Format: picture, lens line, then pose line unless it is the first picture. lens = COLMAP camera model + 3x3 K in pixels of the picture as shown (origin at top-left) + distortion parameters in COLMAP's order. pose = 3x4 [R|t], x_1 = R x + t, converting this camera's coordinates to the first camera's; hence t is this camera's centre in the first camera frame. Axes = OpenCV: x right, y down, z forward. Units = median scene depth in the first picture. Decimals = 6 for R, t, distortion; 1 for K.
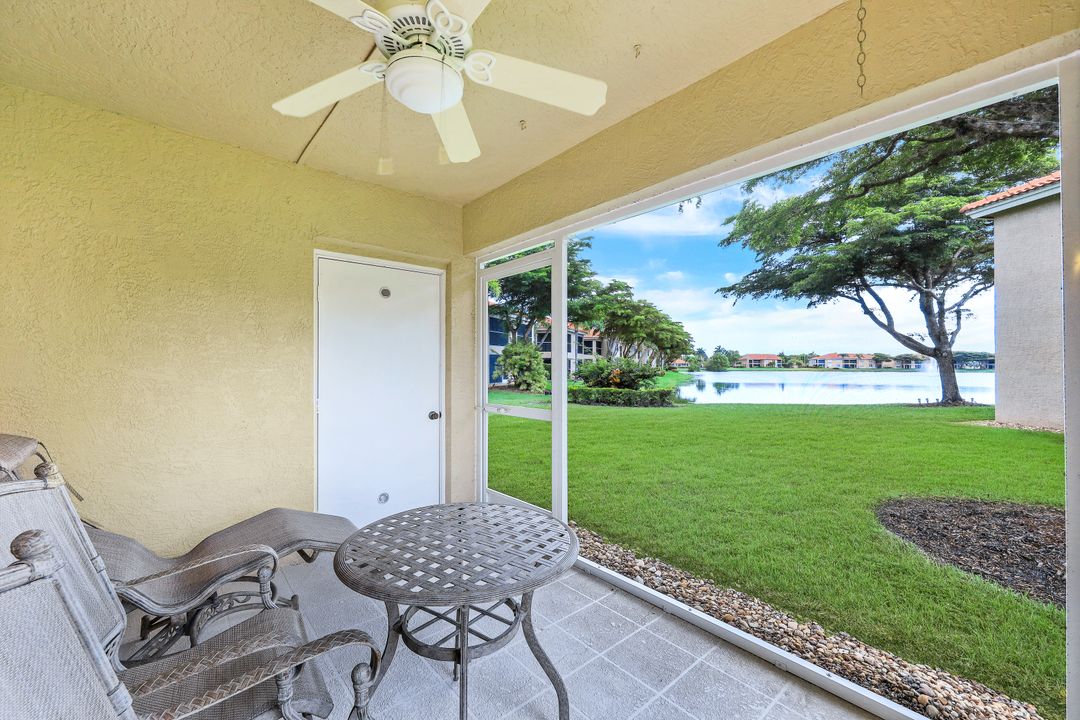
lens RADIAL K [[430.9, 0, 537.7], [0, 430.9, 360.6], [0, 0, 1]] dist [0.000528, 0.000176]
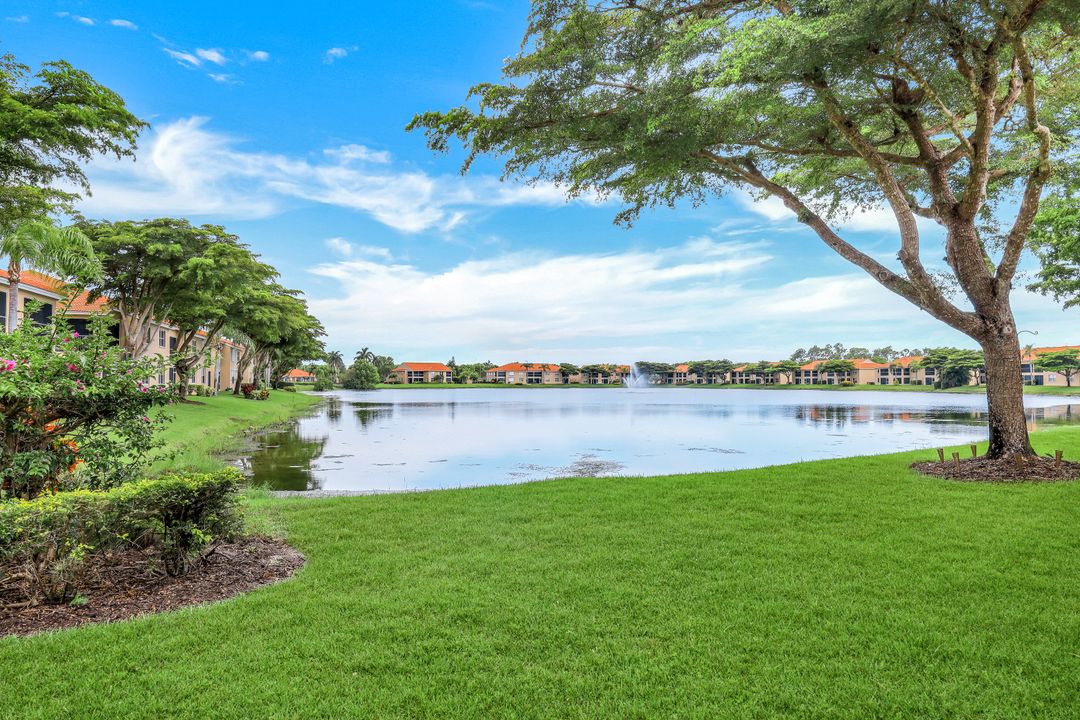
lens RADIAL K [[730.4, 0, 540.0], [0, 730.4, 360.0], [0, 0, 1]] dist [0.001105, 0.000495]
pose [[0.804456, 0.014888, 0.593826, 0.037959], [-0.004965, 0.999819, -0.018341, 0.003322], [-0.593992, 0.011806, 0.804384, 0.110347]]
